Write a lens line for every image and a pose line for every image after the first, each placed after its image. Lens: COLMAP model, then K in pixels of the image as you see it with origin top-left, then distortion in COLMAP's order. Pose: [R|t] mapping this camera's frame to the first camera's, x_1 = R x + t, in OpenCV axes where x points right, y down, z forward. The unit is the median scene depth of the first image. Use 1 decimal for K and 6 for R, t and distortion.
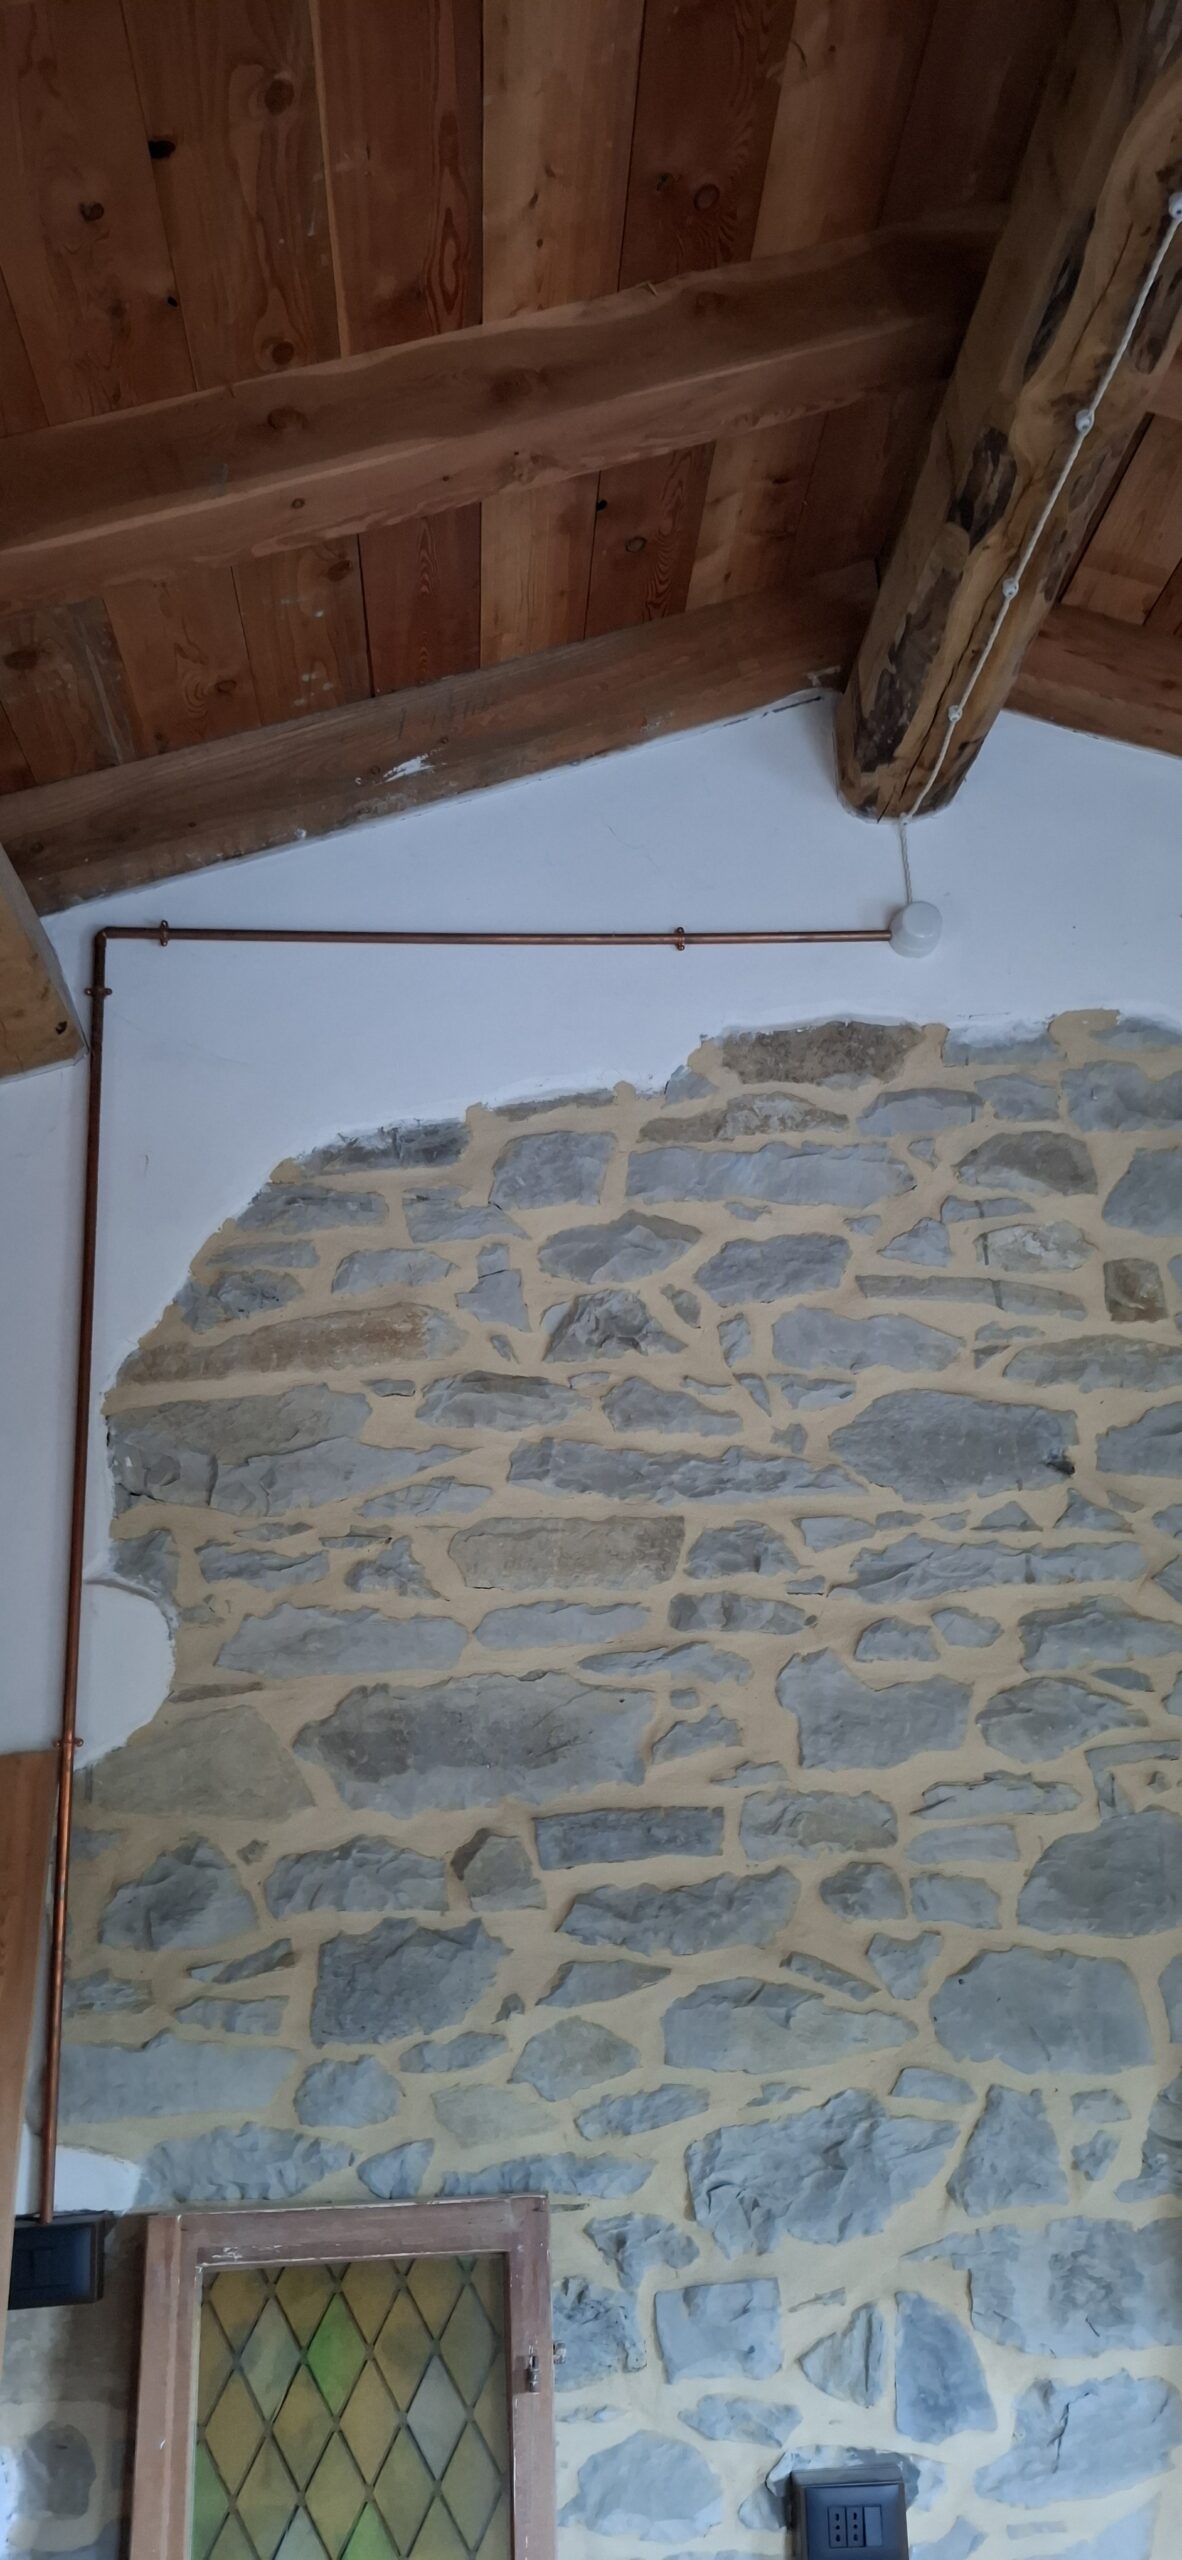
lens RADIAL K [[1749.4, 0, 591.0], [0, 1749.4, 1280.0], [0, 0, 1]] dist [0.001234, -0.003944]
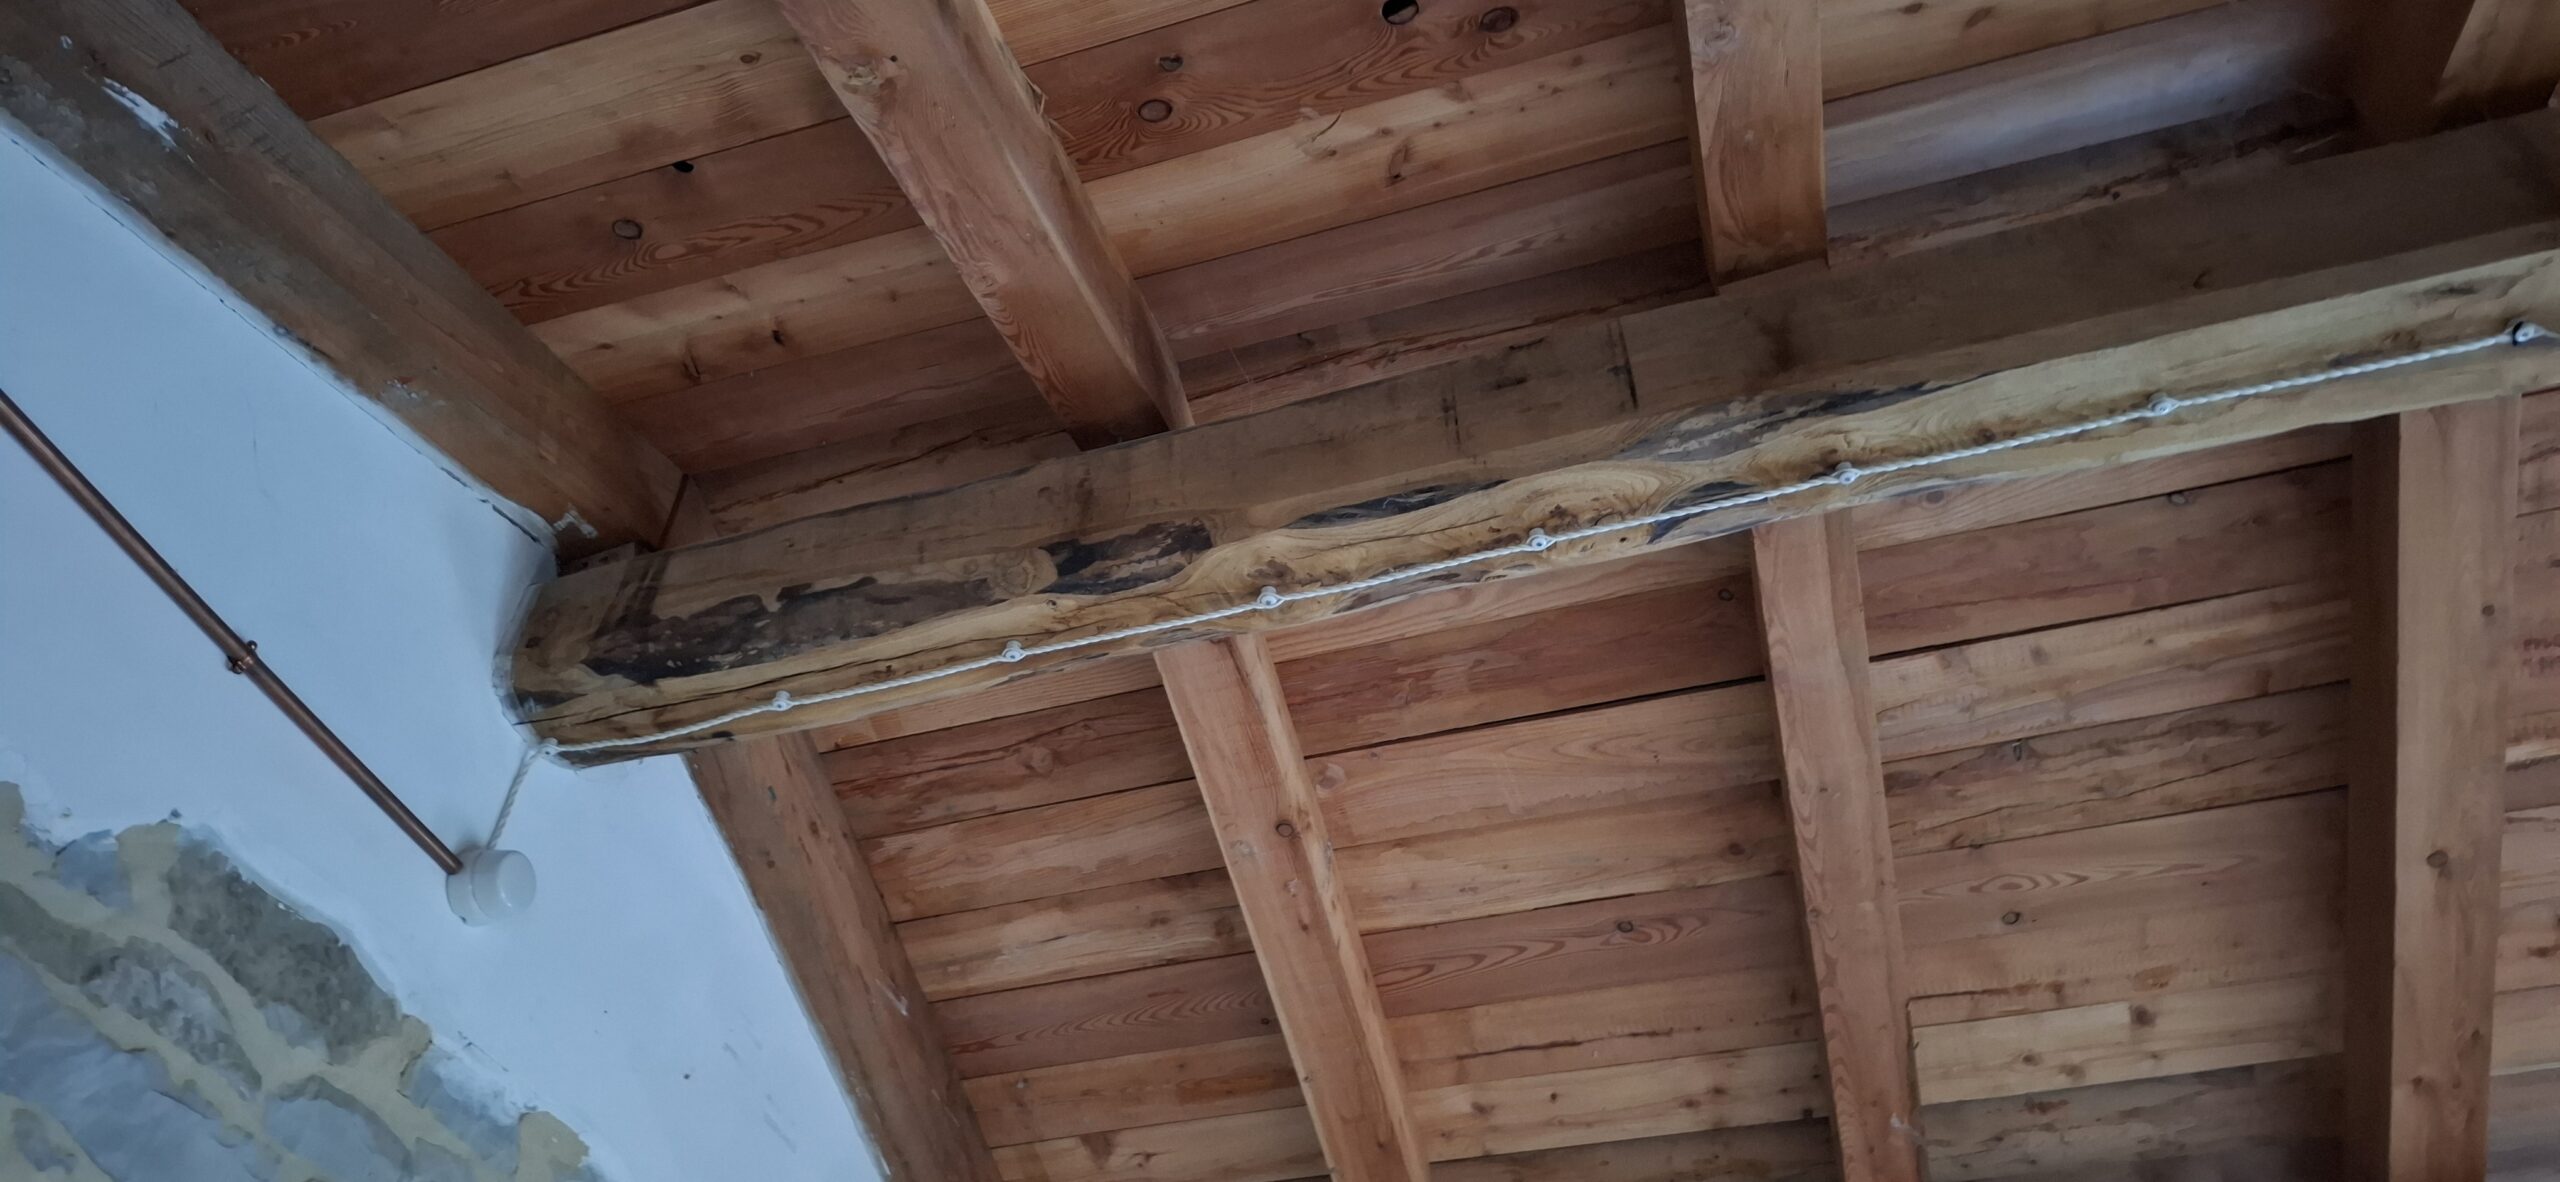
lens RADIAL K [[1749.4, 0, 1279.7], [0, 1749.4, 560.6], [0, 0, 1]] dist [0.001234, -0.003944]
pose [[0.340110, 0.719952, 0.604975, -0.213704], [-0.269617, 0.690973, -0.670718, 0.085206], [-0.900906, 0.065006, 0.429118, 0.434764]]
